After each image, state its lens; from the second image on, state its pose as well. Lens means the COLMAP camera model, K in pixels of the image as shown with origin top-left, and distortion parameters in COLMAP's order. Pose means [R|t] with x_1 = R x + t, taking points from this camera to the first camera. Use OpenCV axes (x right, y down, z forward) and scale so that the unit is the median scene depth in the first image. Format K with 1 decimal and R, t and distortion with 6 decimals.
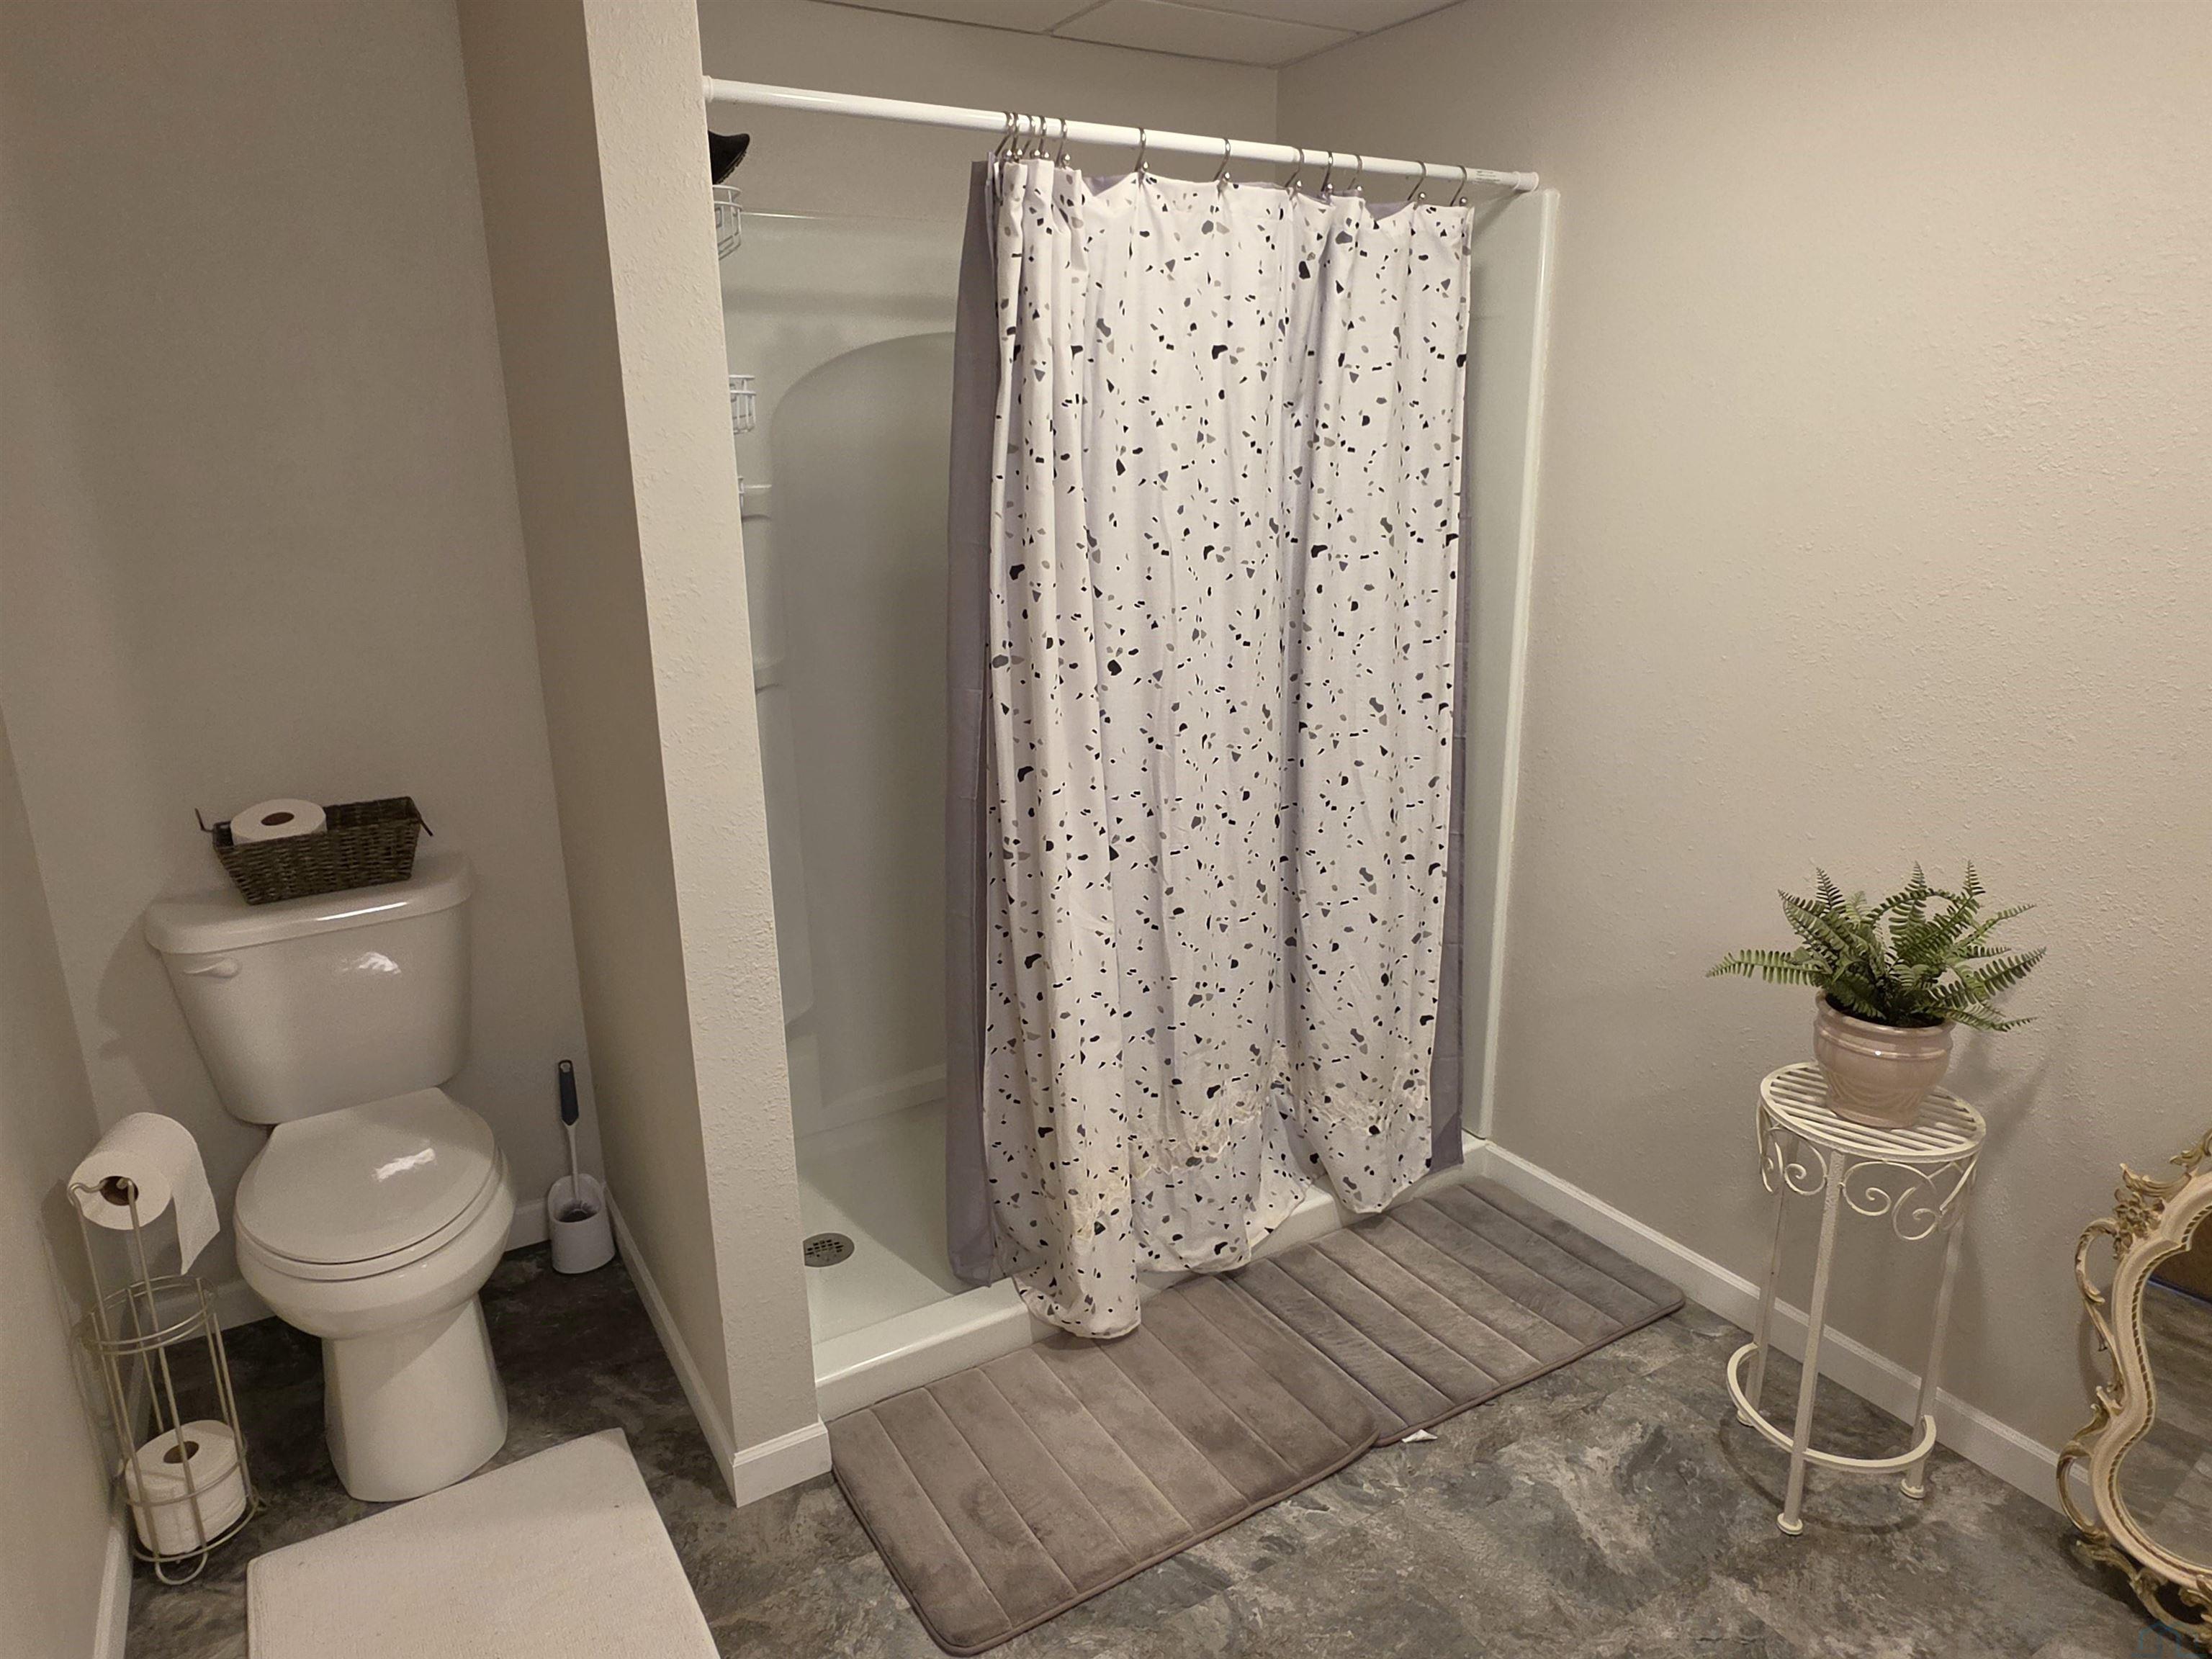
lens RADIAL K [[1387.5, 0, 1104.1], [0, 1387.5, 831.7], [0, 0, 1]] dist [-0.001872, -0.001000]
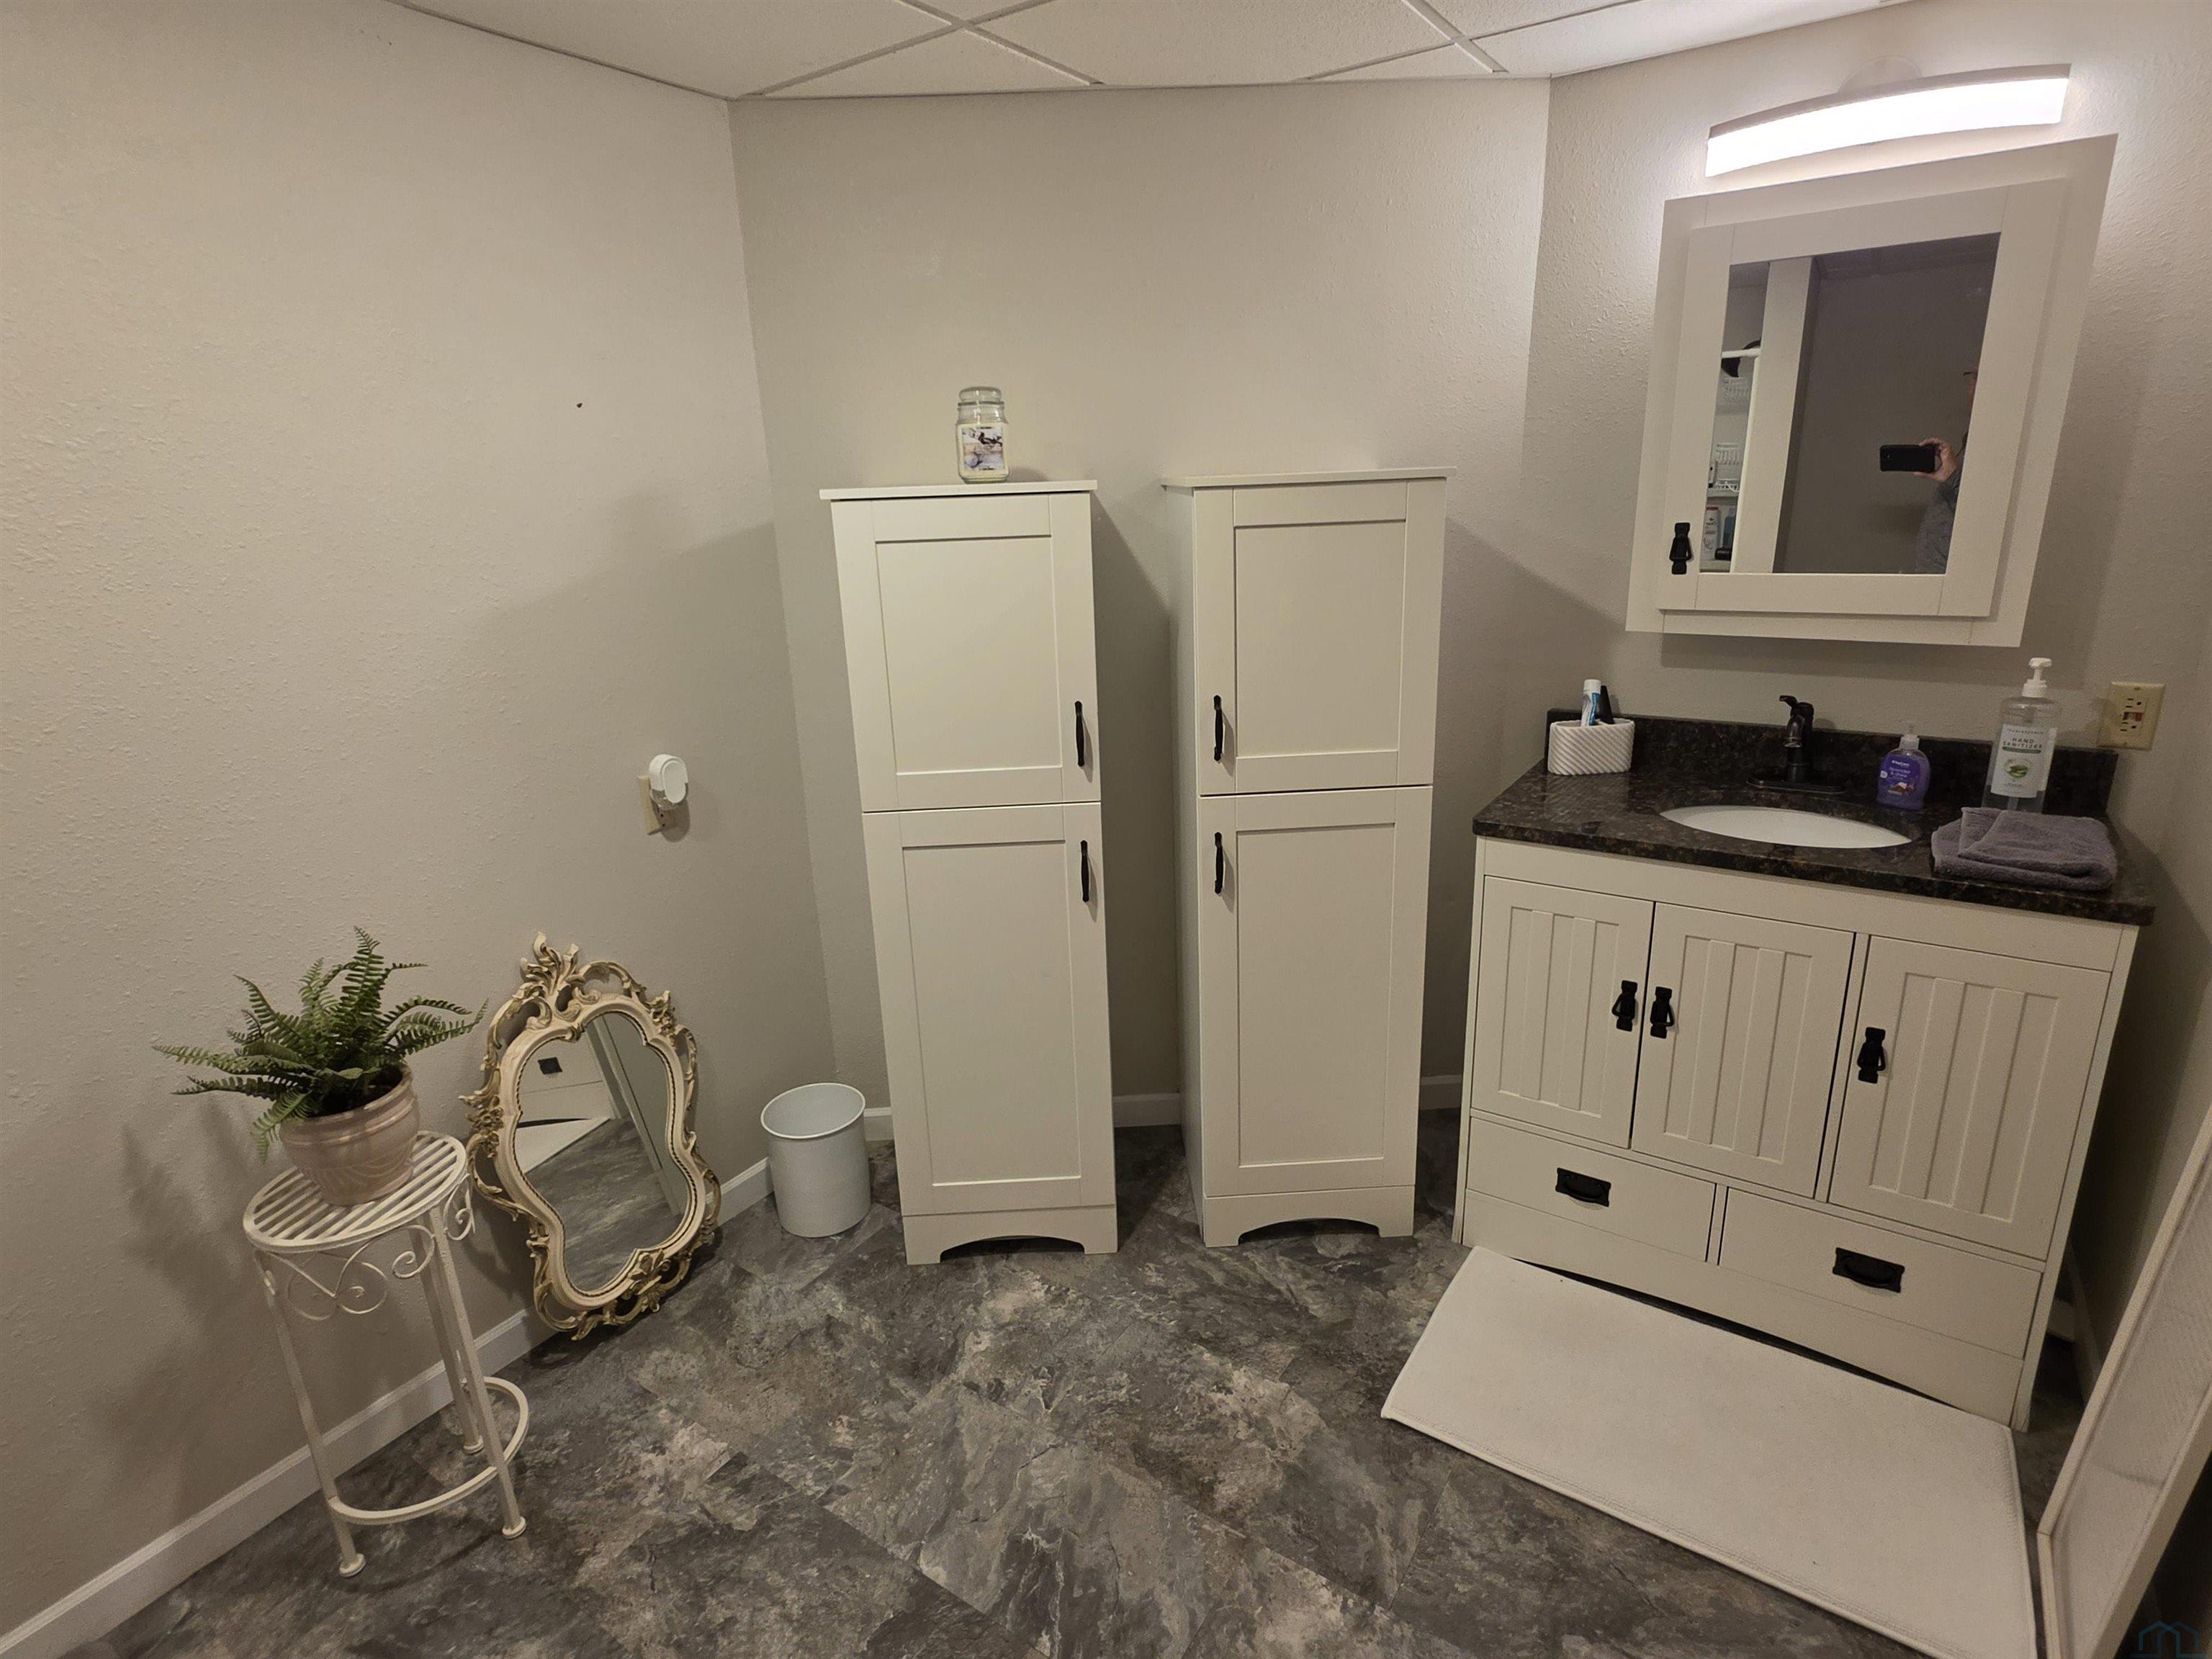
lens RADIAL K [[1132.0, 0, 1099.0], [0, 1132.0, 813.4], [0, 0, 1]] dist [0.002272, 0.000763]
pose [[-0.421555, -0.231167, 0.876843, -0.385089], [0.290095, 0.881766, 0.371932, -0.214335], [-0.859149, 0.411157, -0.304652, 0.694920]]
